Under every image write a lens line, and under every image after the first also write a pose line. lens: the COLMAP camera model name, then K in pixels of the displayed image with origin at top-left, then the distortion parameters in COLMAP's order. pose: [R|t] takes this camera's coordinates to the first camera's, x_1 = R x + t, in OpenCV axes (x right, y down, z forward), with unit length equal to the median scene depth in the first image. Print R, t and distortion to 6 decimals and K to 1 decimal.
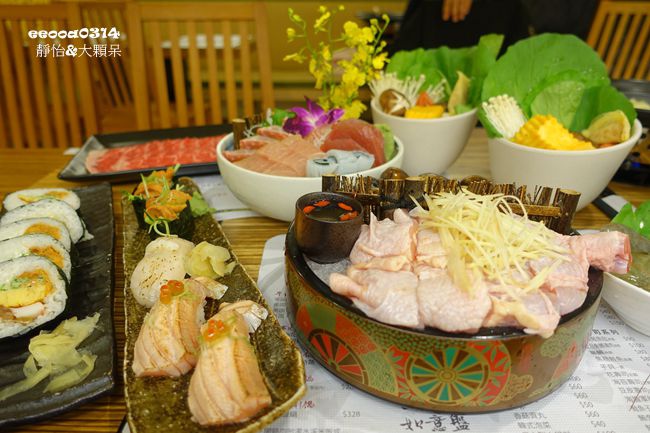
lens RADIAL K [[454.9, 0, 325.0], [0, 454.9, 214.7], [0, 0, 1]] dist [-0.003373, 0.002114]
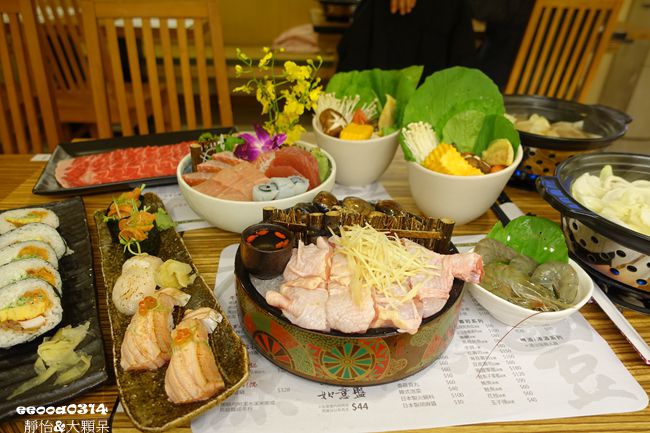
lens RADIAL K [[454.9, 0, 325.4], [0, 454.9, 217.6], [0, 0, 1]] dist [-0.003373, 0.002114]
pose [[0.996582, -0.017313, 0.080776, 0.058291], [0.011382, 0.997244, 0.073311, -0.136494], [-0.081822, -0.072141, 0.994033, -0.259310]]
